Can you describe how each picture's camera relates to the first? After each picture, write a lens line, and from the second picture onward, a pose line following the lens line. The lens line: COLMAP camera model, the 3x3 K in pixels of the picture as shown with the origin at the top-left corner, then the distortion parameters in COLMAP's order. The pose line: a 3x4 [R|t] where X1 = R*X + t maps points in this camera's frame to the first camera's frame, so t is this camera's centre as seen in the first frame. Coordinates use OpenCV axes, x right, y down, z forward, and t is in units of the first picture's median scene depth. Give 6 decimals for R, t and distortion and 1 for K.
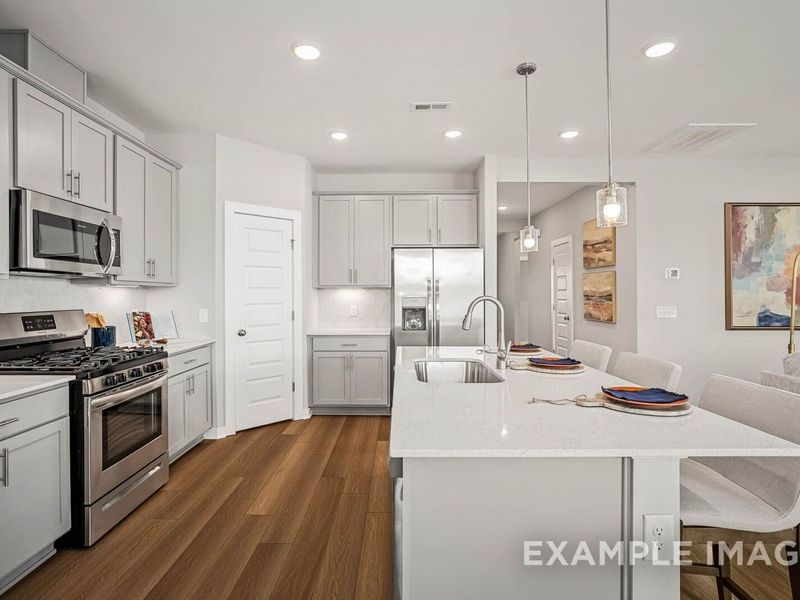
lens RADIAL K [[412.2, 0, 388.4], [0, 412.2, 292.9], [0, 0, 1]] dist [-0.024460, 0.000081]
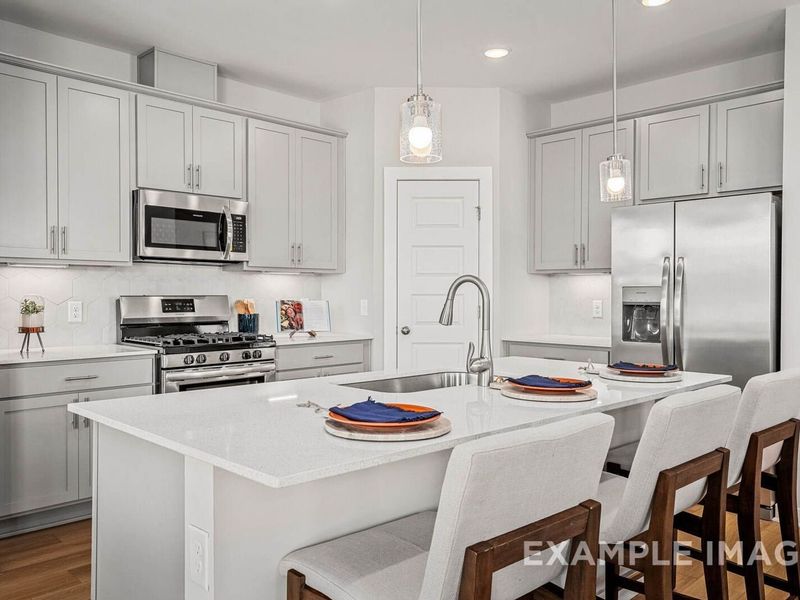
lens RADIAL K [[646.5, 0, 400.0], [0, 646.5, 300.0], [0, 0, 1]] dist [0.007346, 0.004401]
pose [[0.716493, 0.013122, -0.697471, 0.662933], [-0.002655, 0.999867, 0.016085, 0.023290], [0.697590, -0.009673, 0.716432, 0.125334]]
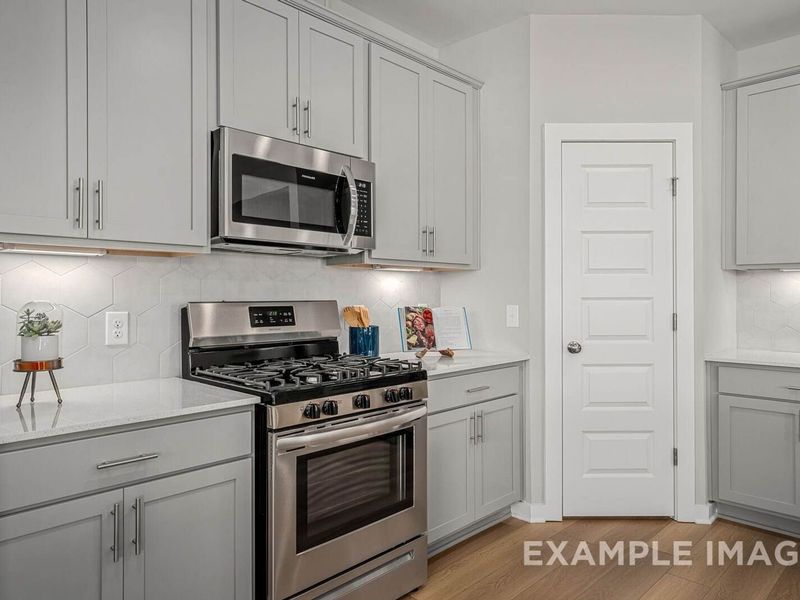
lens RADIAL K [[551.0, 0, 403.4], [0, 551.0, 295.1], [0, 0, 1]] dist [-0.004664, -0.000800]
pose [[0.726713, 0.002636, -0.686937, 0.000065], [0.000379, 0.999991, 0.004238, 0.025502], [0.686942, -0.003340, 0.726705, 0.355718]]
